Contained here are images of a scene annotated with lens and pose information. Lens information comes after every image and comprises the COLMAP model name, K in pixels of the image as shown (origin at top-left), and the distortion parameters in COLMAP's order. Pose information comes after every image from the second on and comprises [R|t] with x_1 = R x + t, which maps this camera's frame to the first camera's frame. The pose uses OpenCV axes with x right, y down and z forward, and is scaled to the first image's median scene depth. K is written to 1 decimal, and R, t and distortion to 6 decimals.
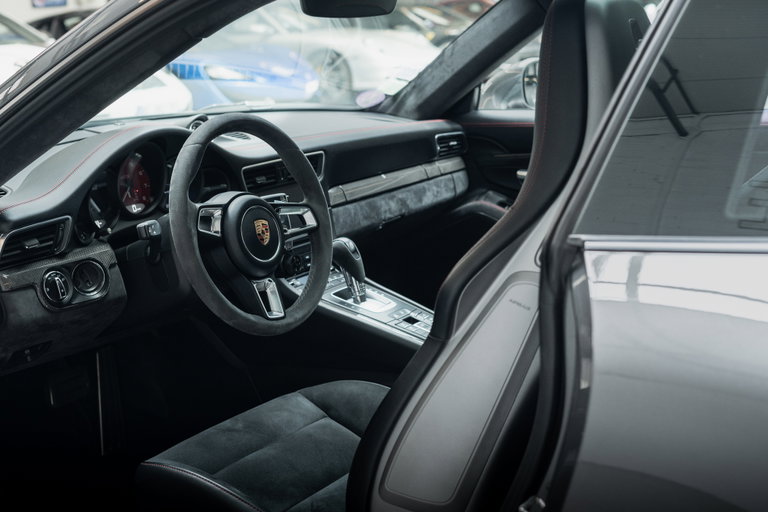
lens RADIAL K [[1129.2, 0, 389.1], [0, 1129.2, 258.0], [0, 0, 1]] dist [-0.009415, 0.000000]
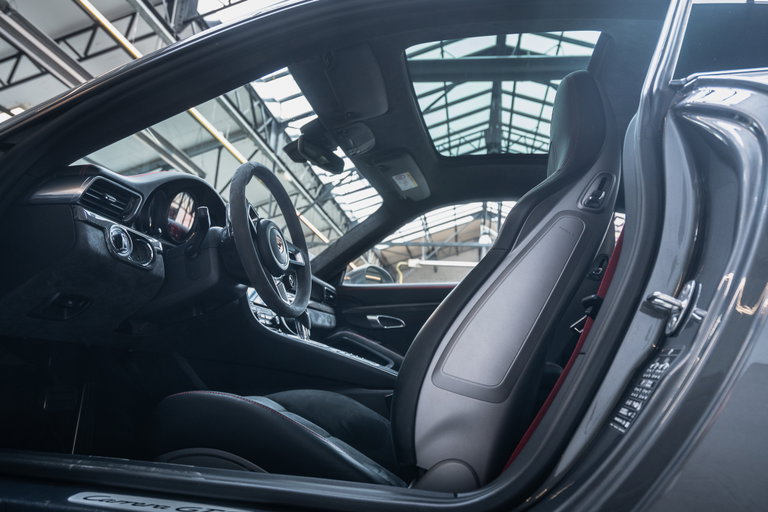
lens RADIAL K [[517.3, 0, 376.9], [0, 517.3, 263.5], [0, 0, 1]] dist [-0.007085, 0.000616]
pose [[0.938405, 0.156026, 0.308304, -0.175914], [-0.019868, 0.915135, -0.402659, 0.229692], [-0.344965, 0.371732, 0.861867, 0.379138]]
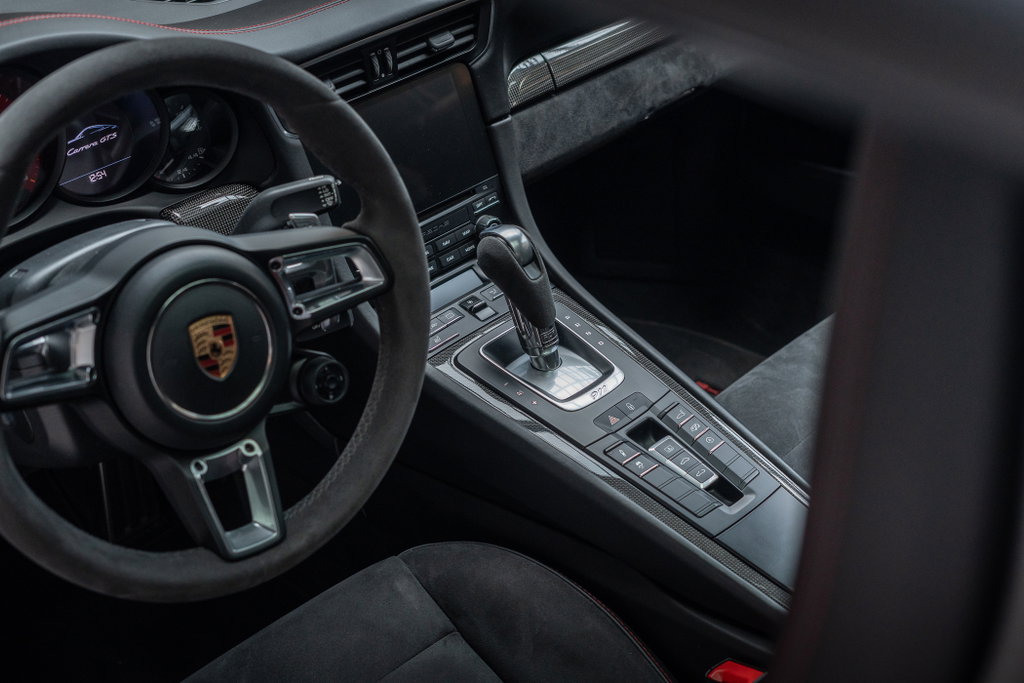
lens RADIAL K [[1505.6, 0, 512.8], [0, 1505.6, 337.0], [0, 0, 1]] dist [-0.009415, 0.000000]
pose [[0.975986, 0.069925, -0.206306, 0.092211], [0.001948, 0.944238, 0.329258, -0.184524], [0.217826, -0.321753, 0.921427, 0.484489]]
